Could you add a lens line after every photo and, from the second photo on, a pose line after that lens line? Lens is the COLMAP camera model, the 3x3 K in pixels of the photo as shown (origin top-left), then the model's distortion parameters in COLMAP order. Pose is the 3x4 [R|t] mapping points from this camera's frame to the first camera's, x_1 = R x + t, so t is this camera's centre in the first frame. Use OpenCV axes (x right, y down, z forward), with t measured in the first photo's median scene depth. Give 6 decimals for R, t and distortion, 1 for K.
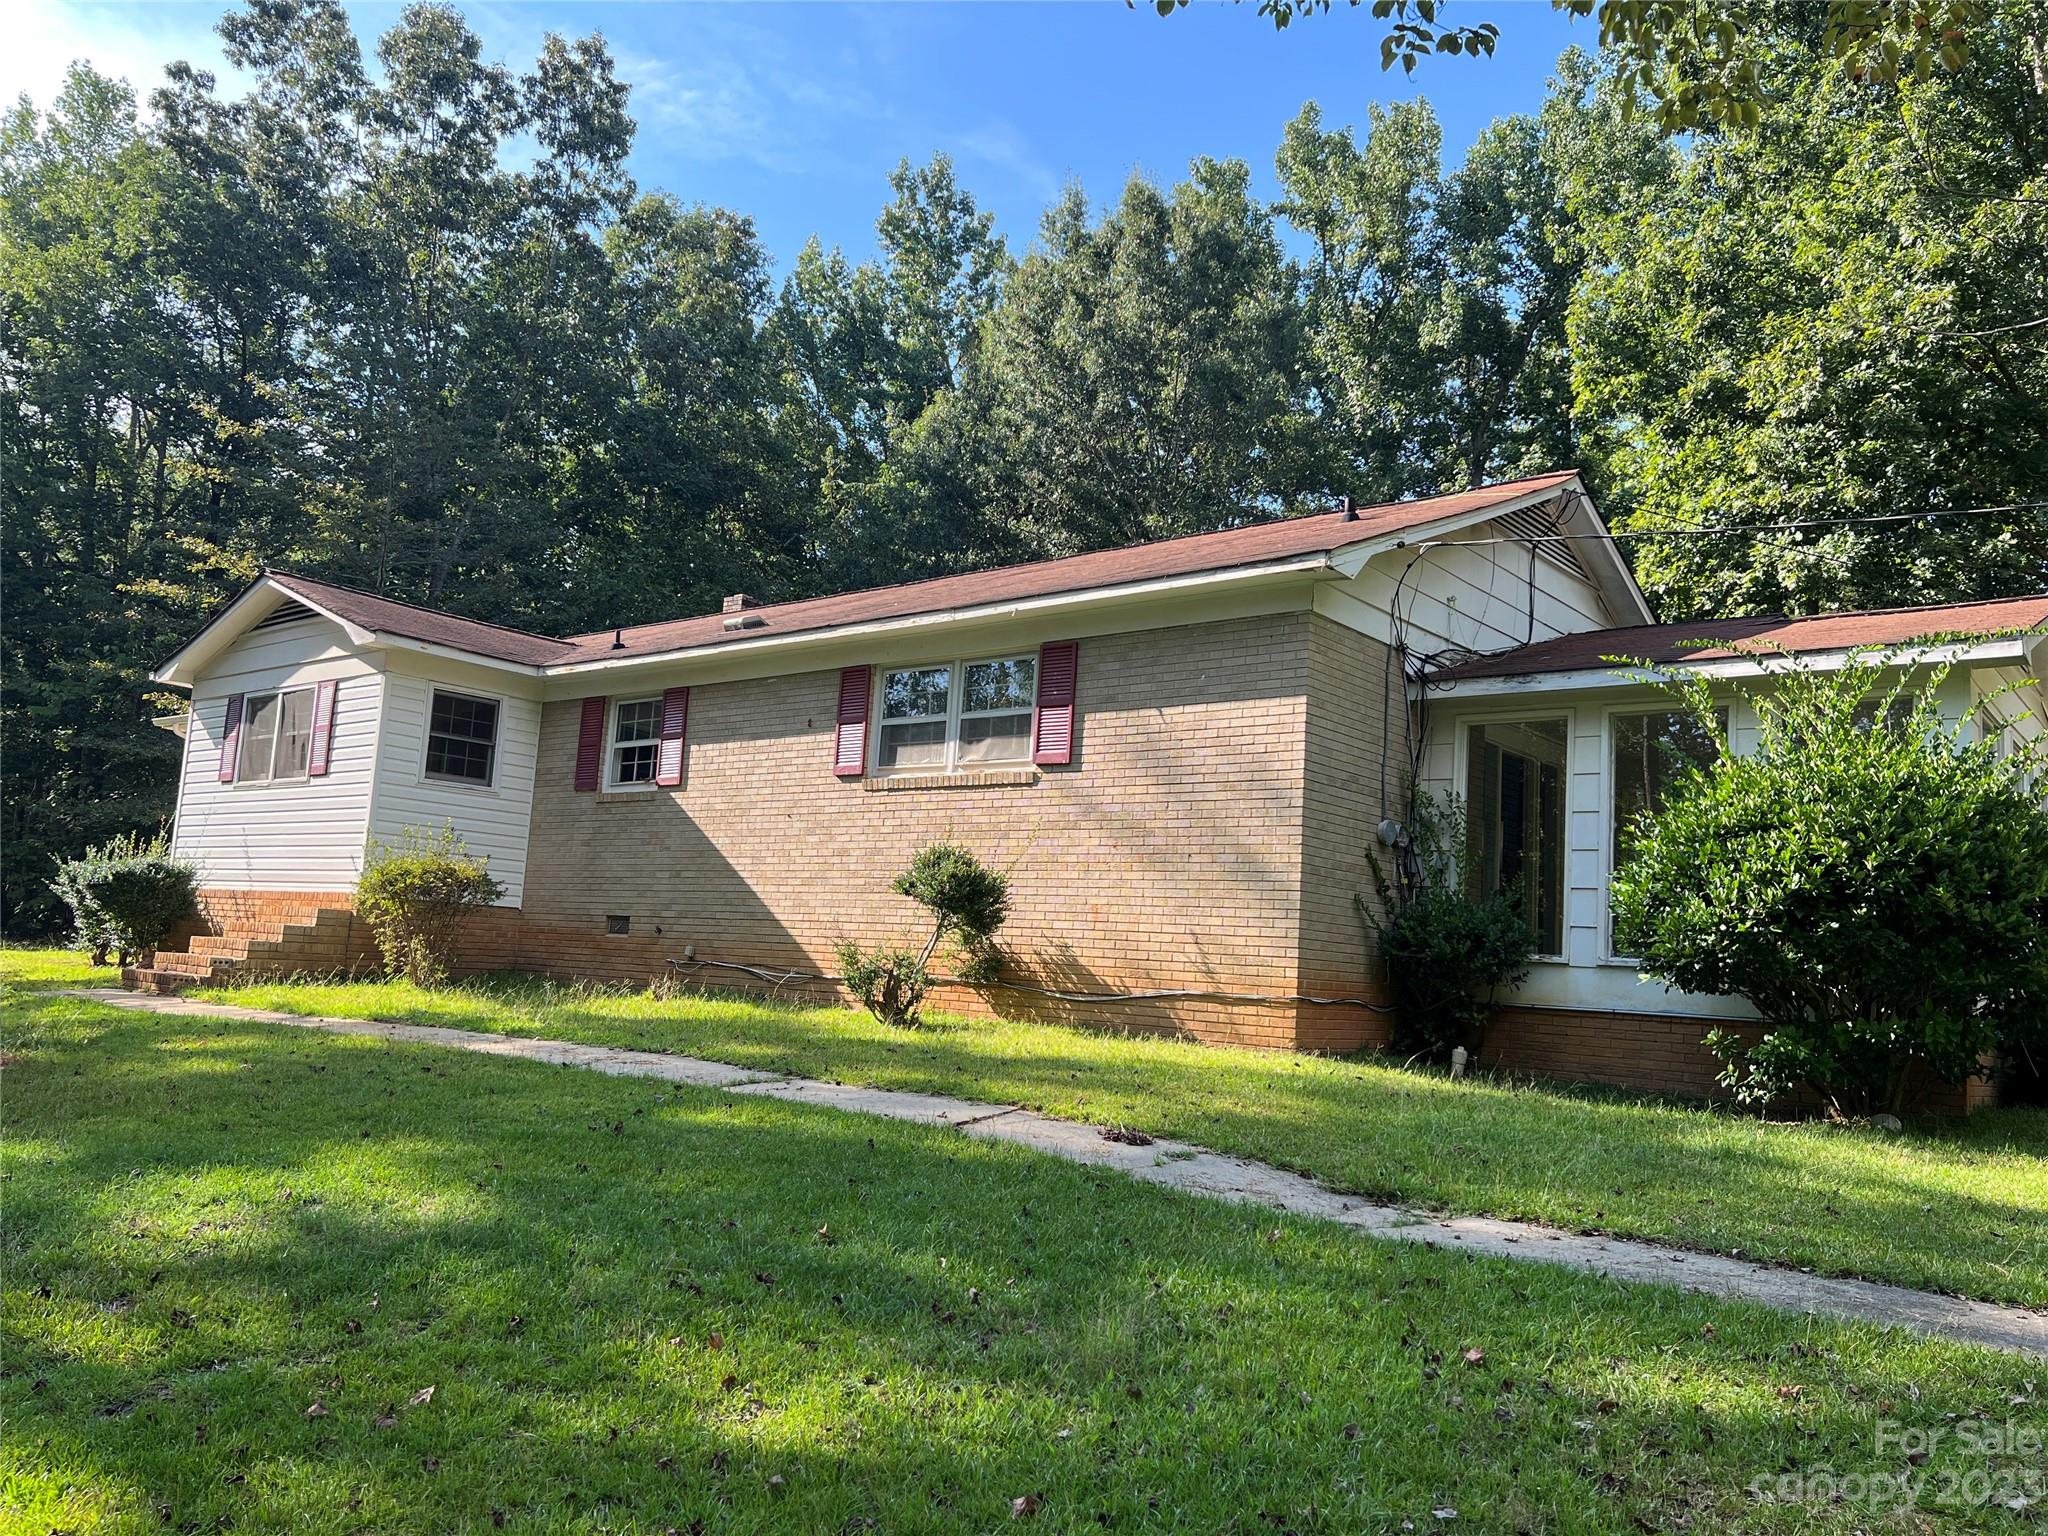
lens RADIAL K [[1541.0, 0, 1027.6], [0, 1541.0, 761.4], [0, 0, 1]] dist [0.059005, -0.071328]
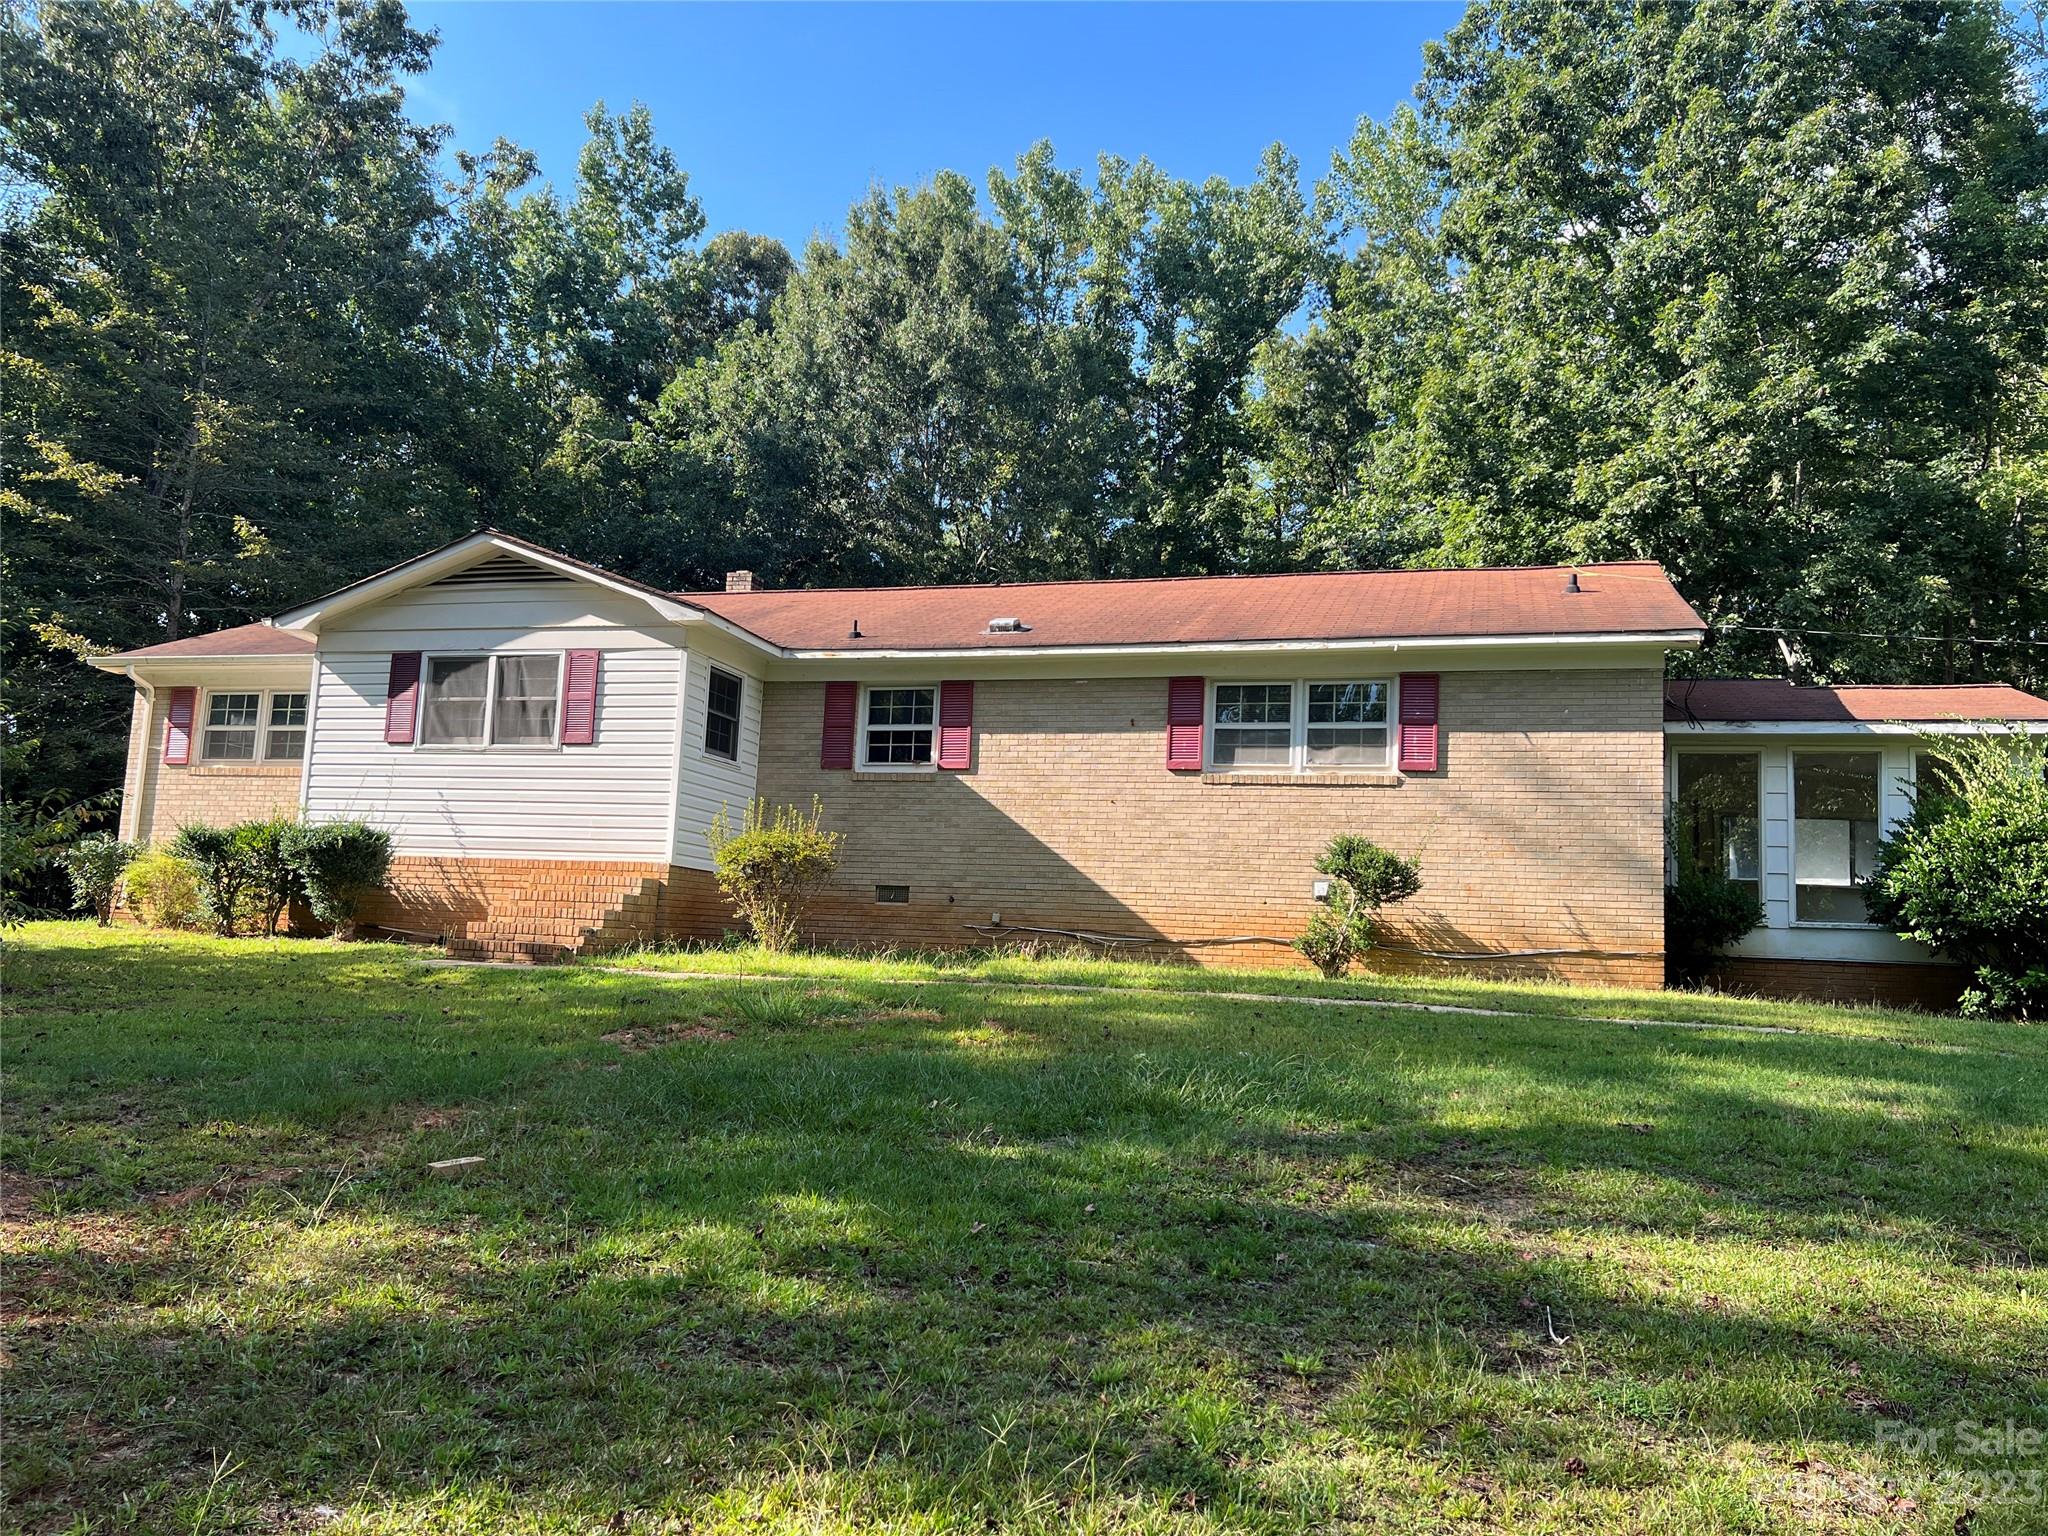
lens RADIAL K [[1541.0, 0, 1012.6], [0, 1541.0, 776.9], [0, 0, 1]] dist [0.059005, -0.071328]
pose [[0.918726, 0.032597, 0.393548, -0.676521], [-0.045414, 0.998697, 0.023297, -0.006880], [-0.392275, -0.039276, 0.919009, -0.025790]]
